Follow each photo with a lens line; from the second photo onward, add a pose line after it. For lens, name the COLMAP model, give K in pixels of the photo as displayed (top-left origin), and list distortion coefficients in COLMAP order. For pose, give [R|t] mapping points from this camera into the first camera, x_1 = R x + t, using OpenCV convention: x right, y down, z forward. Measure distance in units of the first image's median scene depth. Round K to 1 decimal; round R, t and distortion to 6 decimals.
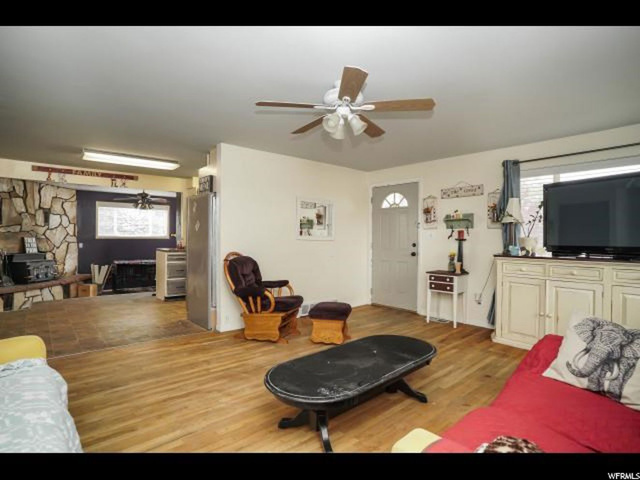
lens RADIAL K [[335.0, 0, 317.5], [0, 335.0, 241.5], [0, 0, 1]] dist [-0.076557, 0.040158]
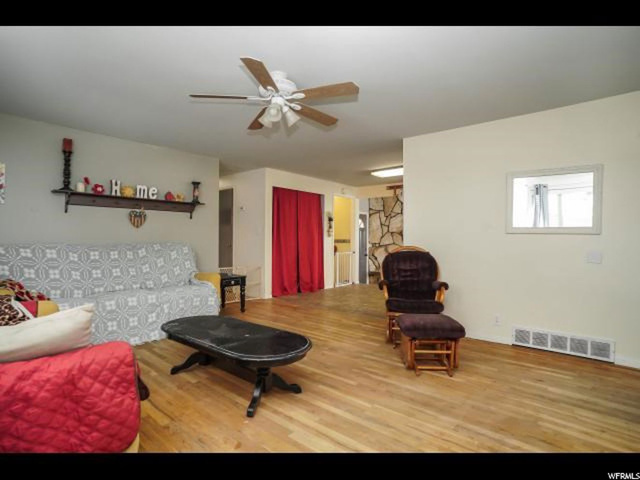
lens RADIAL K [[335.0, 0, 317.5], [0, 335.0, 241.5], [0, 0, 1]] dist [-0.076557, 0.040158]
pose [[0.150241, -0.001276, -0.988649, 0.856621], [-0.022237, 0.999742, -0.004669, 0.038201], [0.988399, 0.022687, 0.150174, 0.760064]]
